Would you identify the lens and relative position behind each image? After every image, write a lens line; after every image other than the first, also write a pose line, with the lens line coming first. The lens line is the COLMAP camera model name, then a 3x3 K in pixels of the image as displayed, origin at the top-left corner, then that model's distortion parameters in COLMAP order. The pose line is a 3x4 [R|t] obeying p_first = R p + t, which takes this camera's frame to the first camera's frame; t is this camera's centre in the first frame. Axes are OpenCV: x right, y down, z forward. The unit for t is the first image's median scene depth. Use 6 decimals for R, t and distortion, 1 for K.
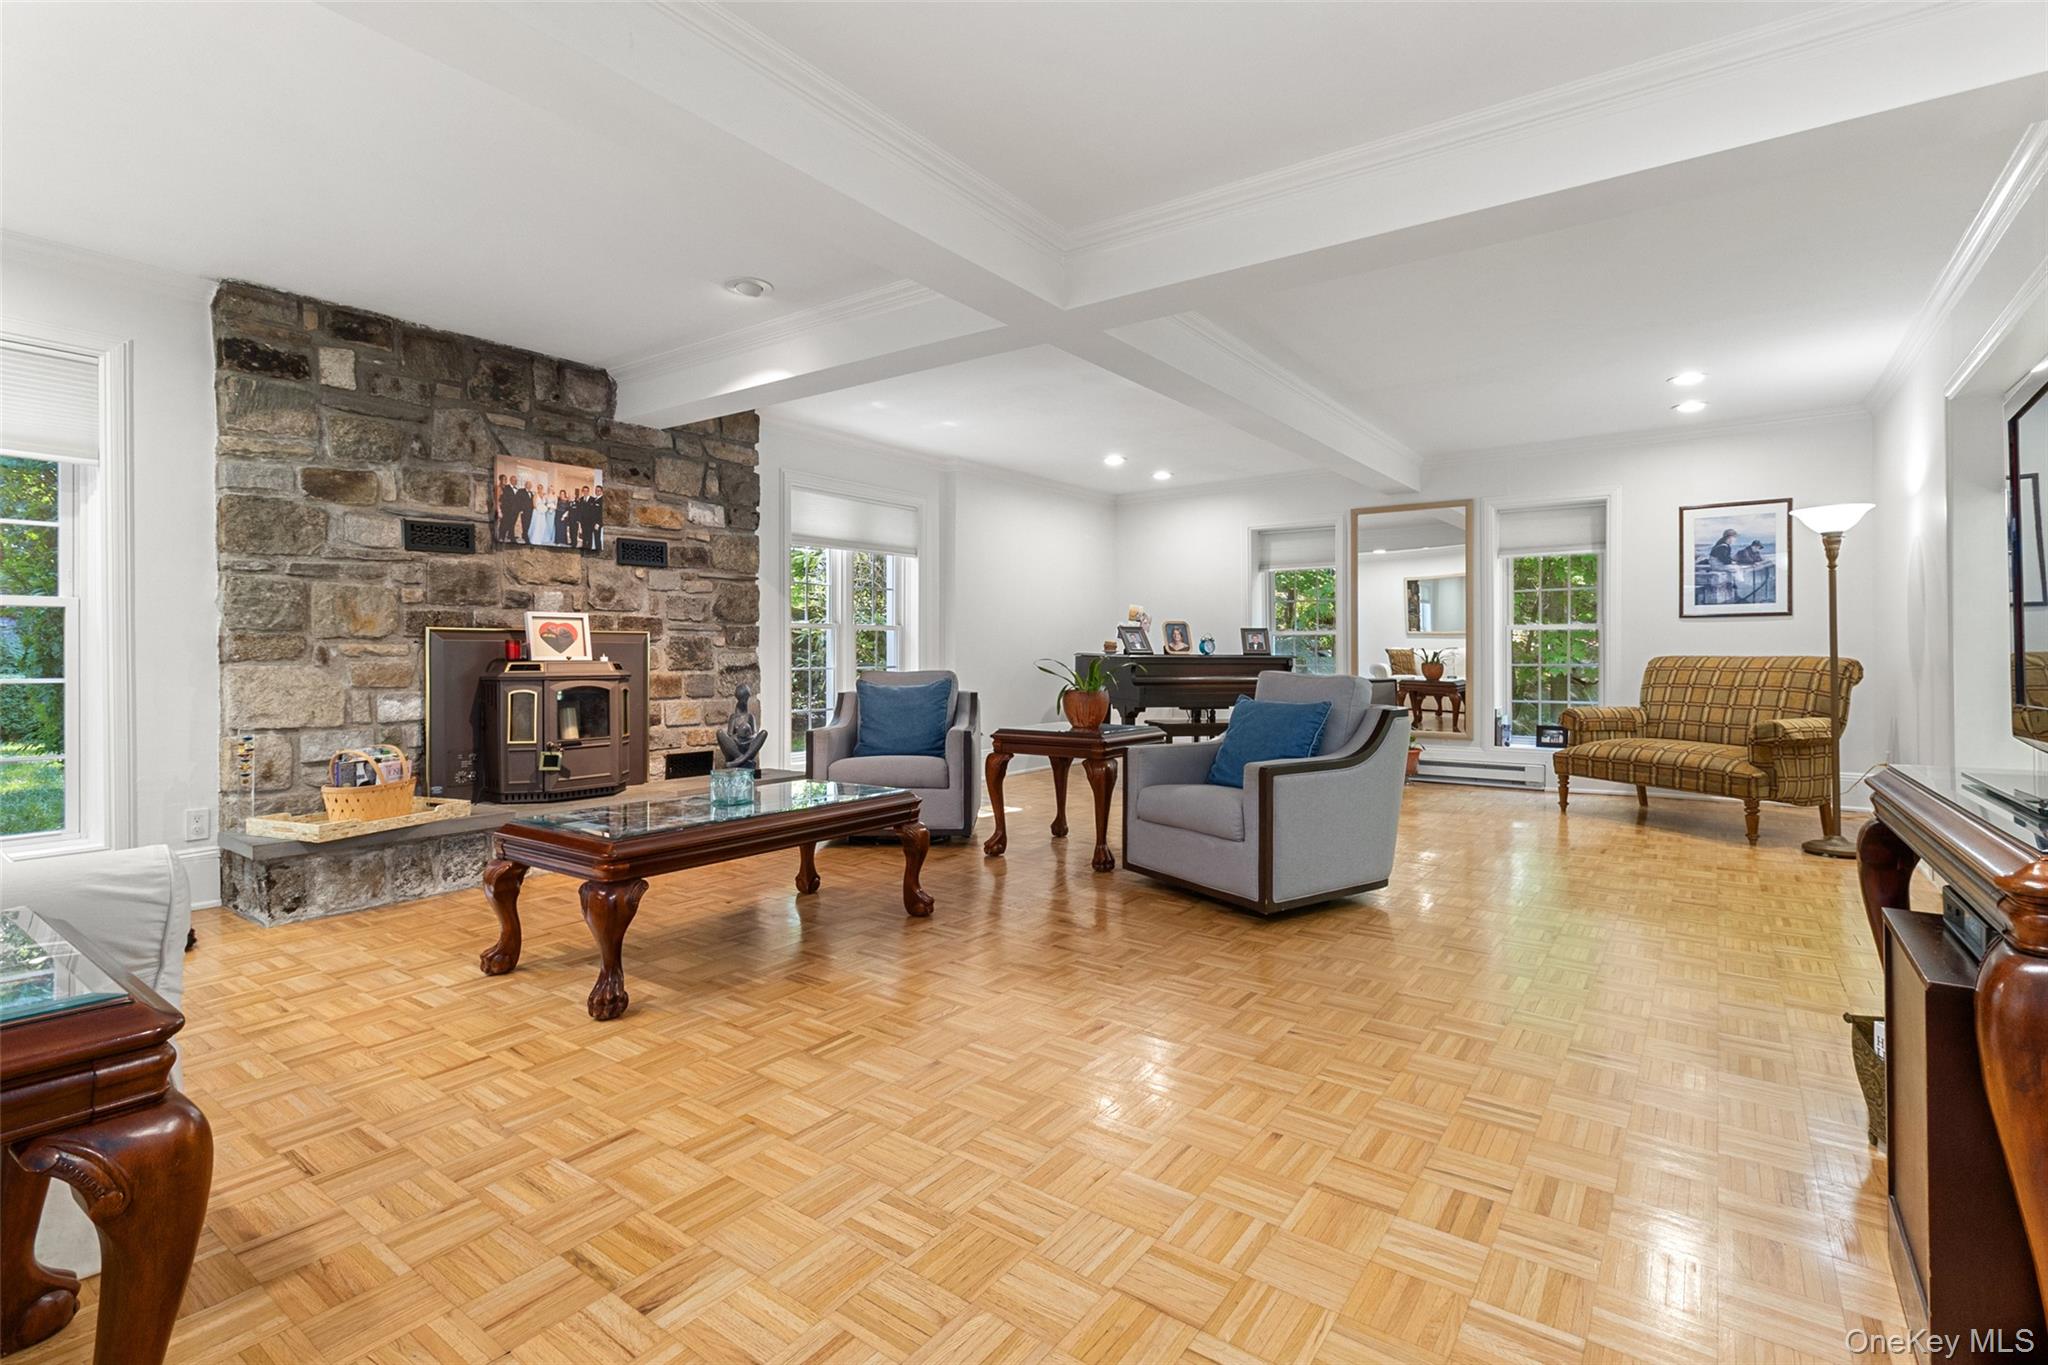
lens RADIAL K [[950.0, 0, 1034.5], [0, 950.0, 647.7], [0, 0, 1]] dist [0.006713, -0.000067]
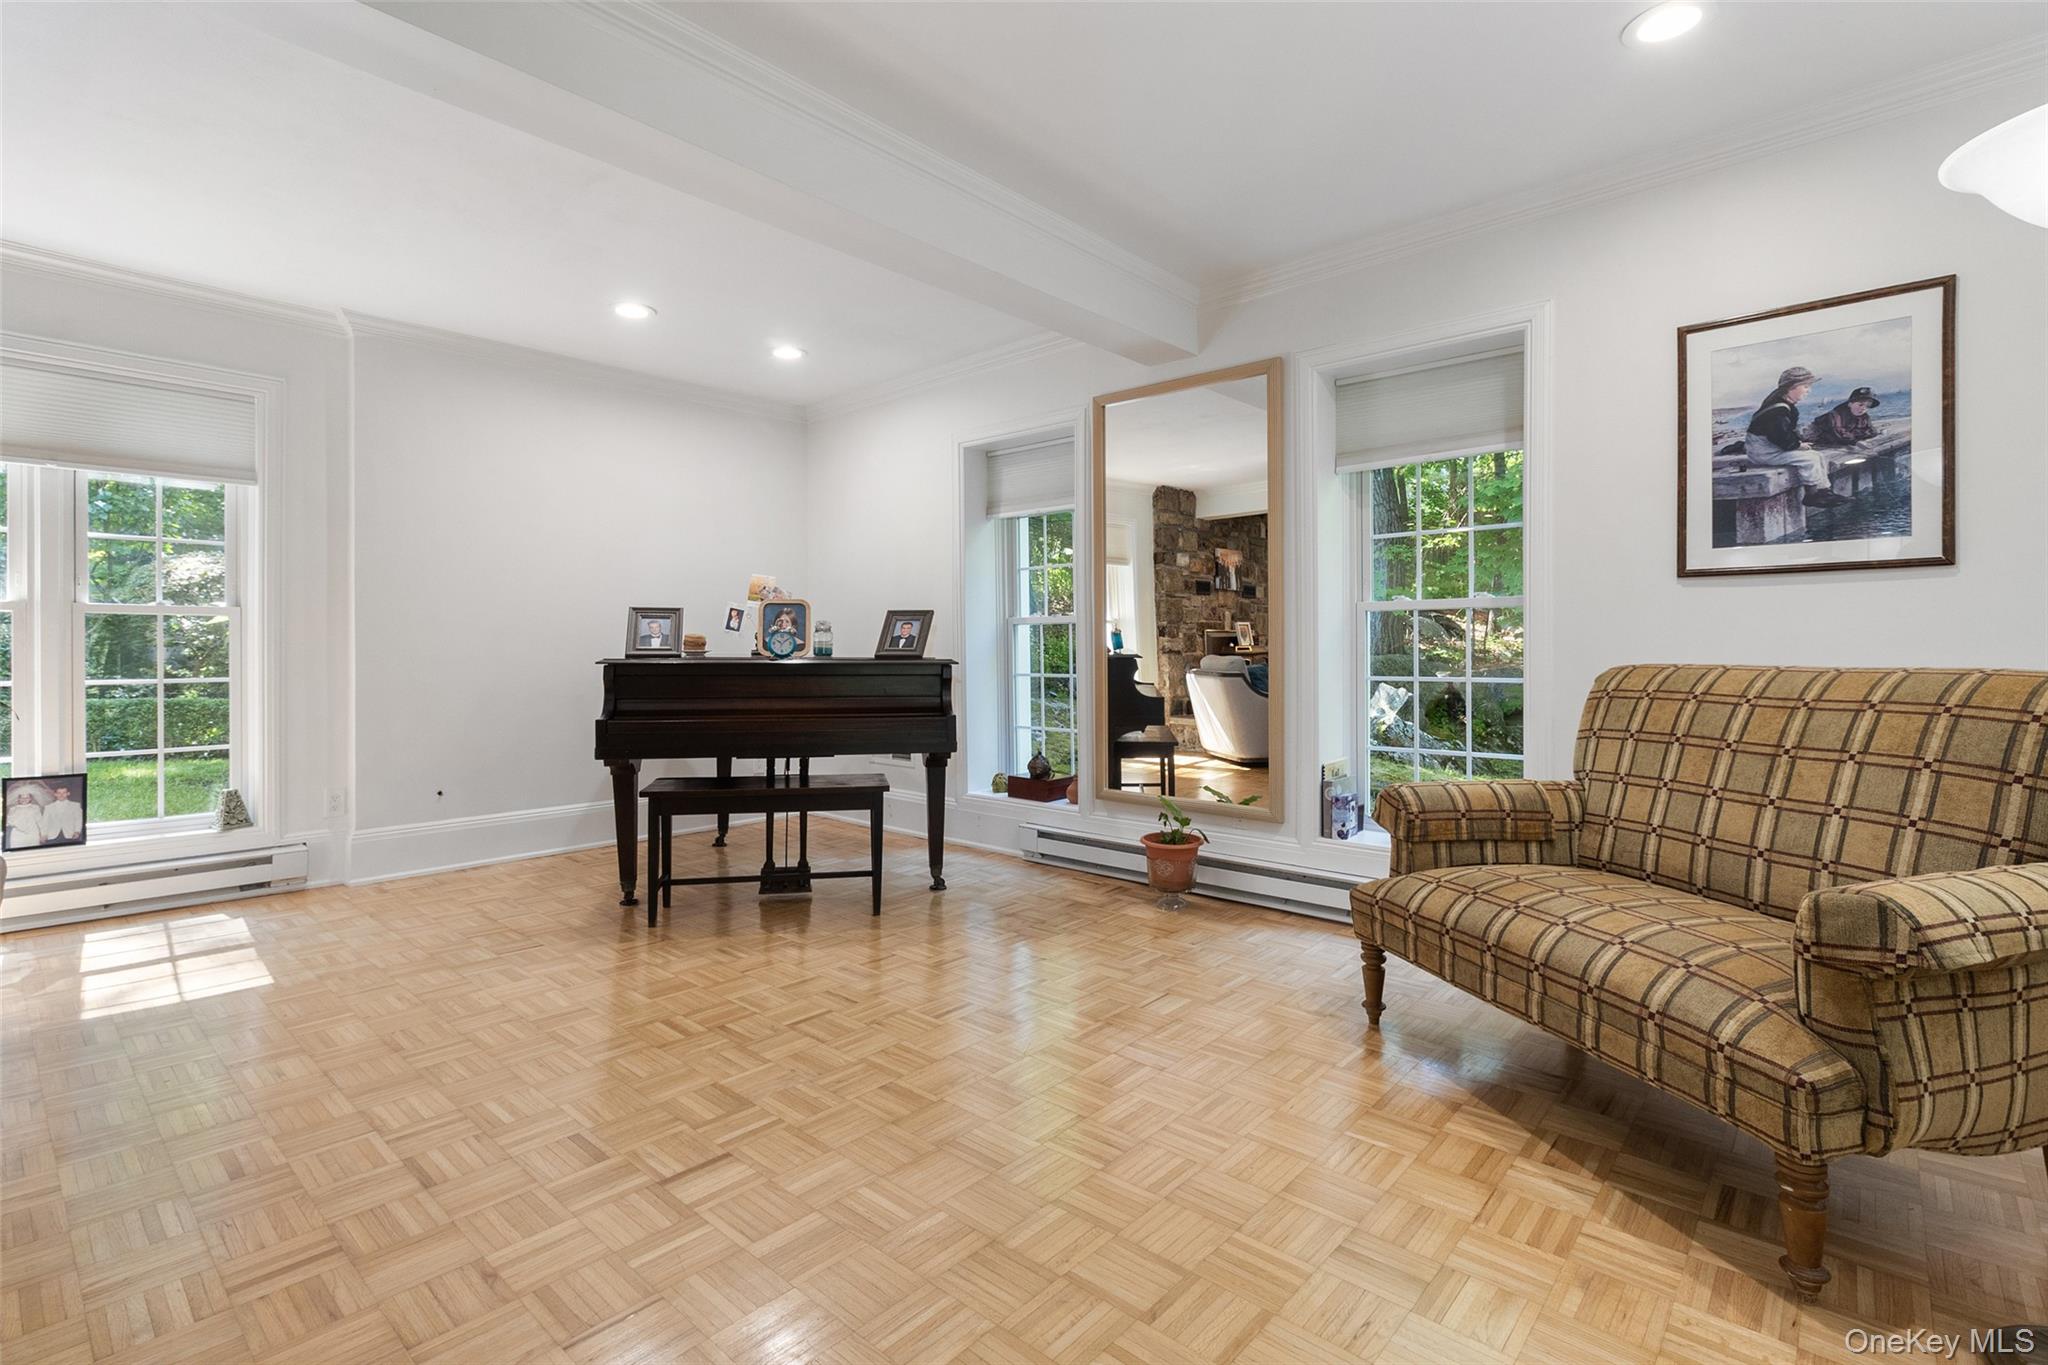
lens RADIAL K [[941.1, 0, 1018.6], [0, 941.1, 645.7], [0, 0, 1]] dist [-0.002342, 0.000084]
pose [[0.993045, -0.001554, -0.117721, 0.434325], [0.001980, 0.999992, 0.003501, -0.001658], [0.117715, -0.003710, 0.993040, 0.542193]]
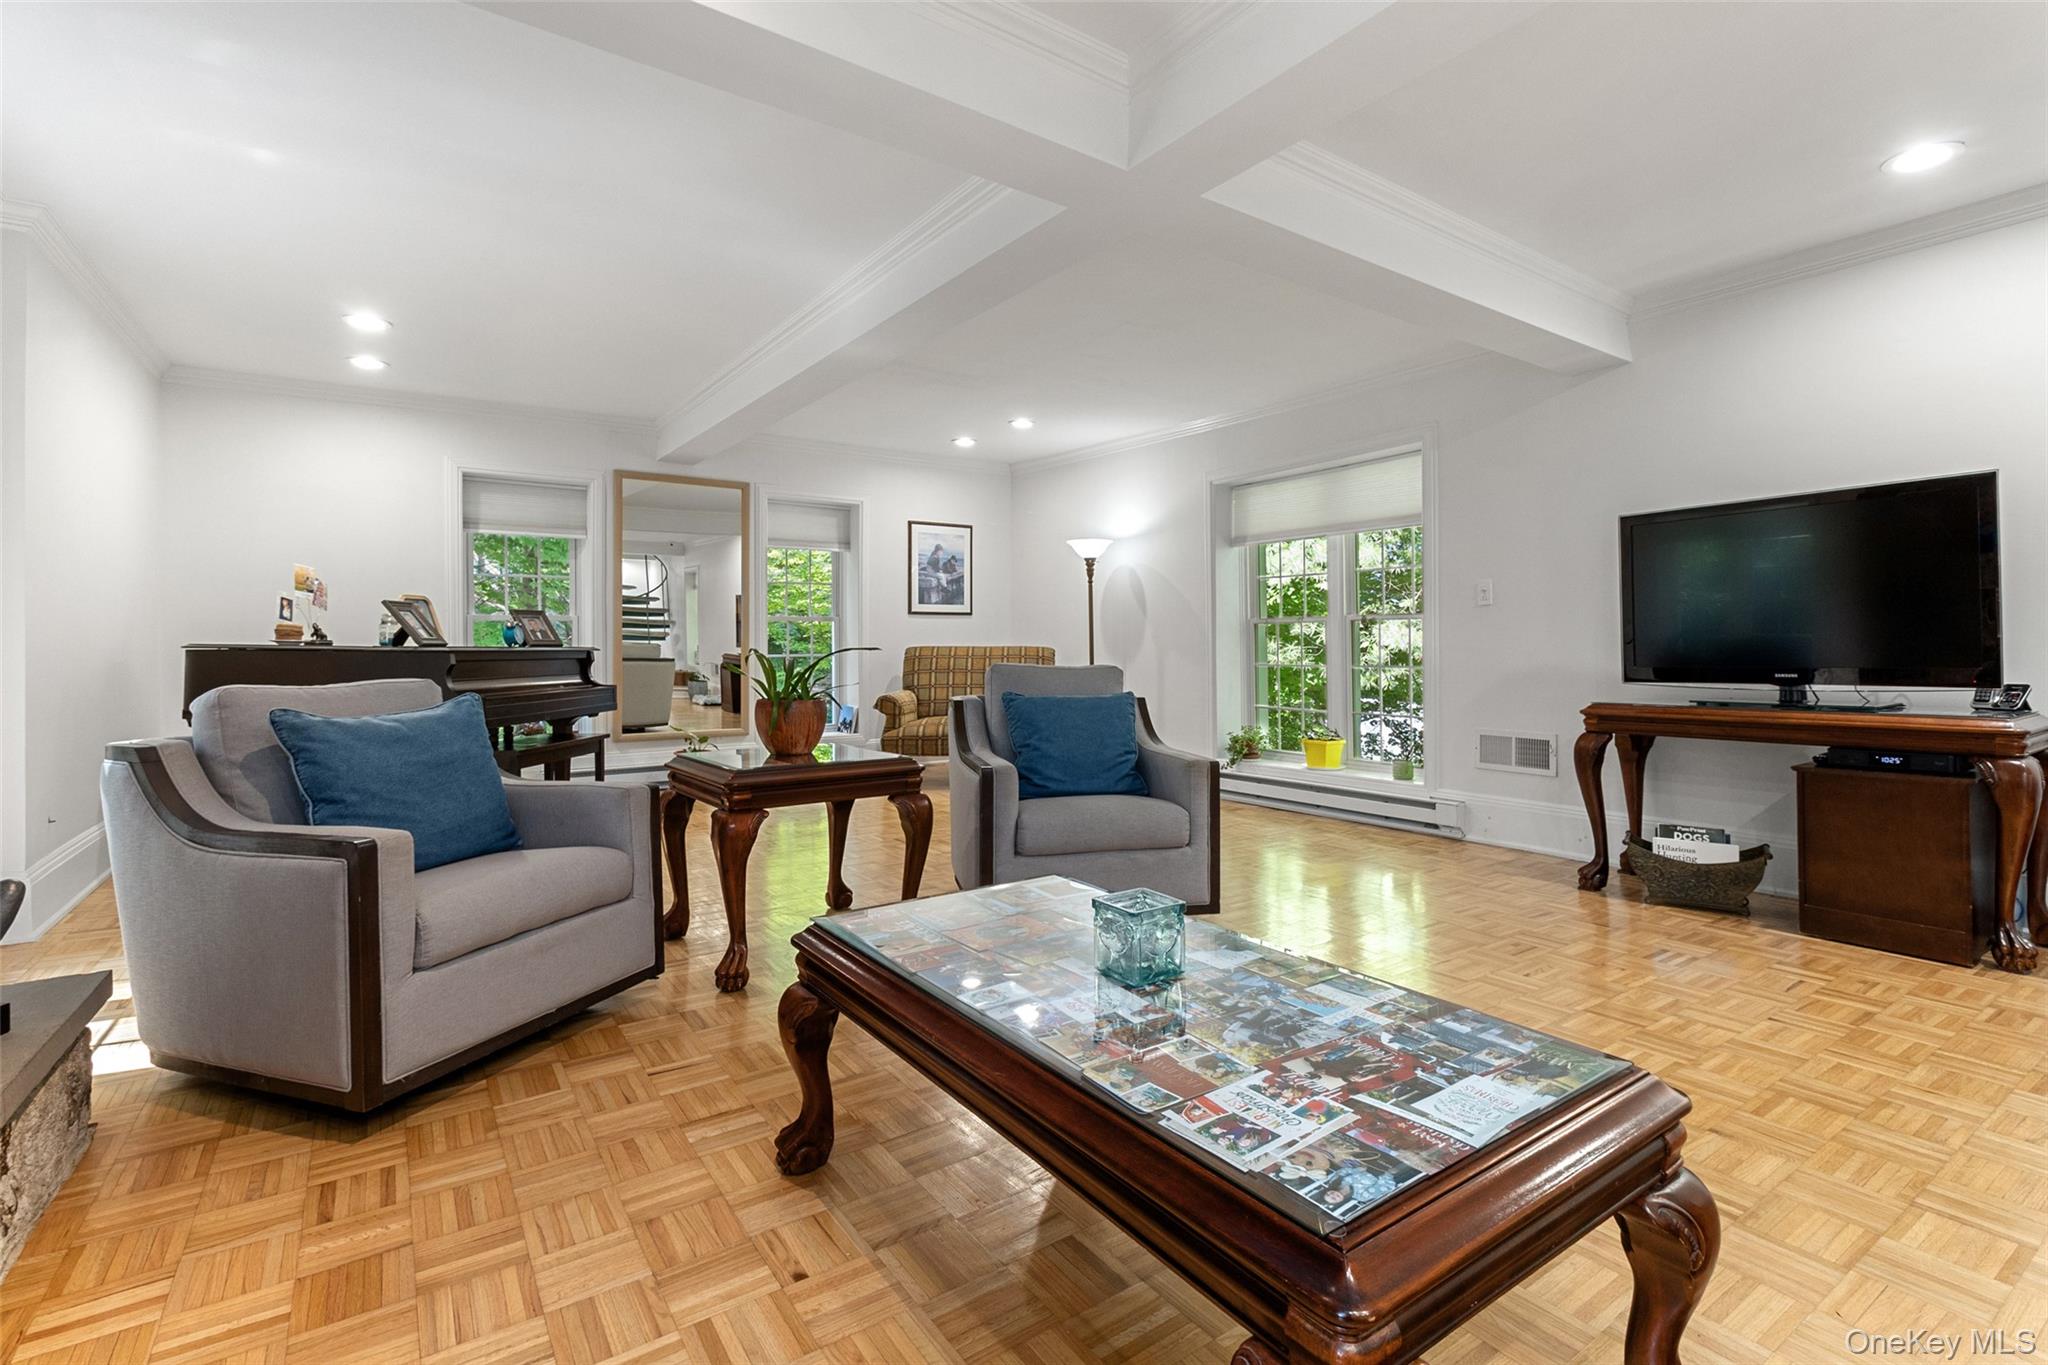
lens RADIAL K [[950.0, 0, 1034.5], [0, 950.0, 647.7], [0, 0, 1]] dist [0.006713, -0.000067]
pose [[0.340439, -0.002858, 0.940262, -0.393069], [-0.002310, 0.999990, 0.003876, 0.005566], [-0.940264, -0.003492, 0.340429, 0.462319]]
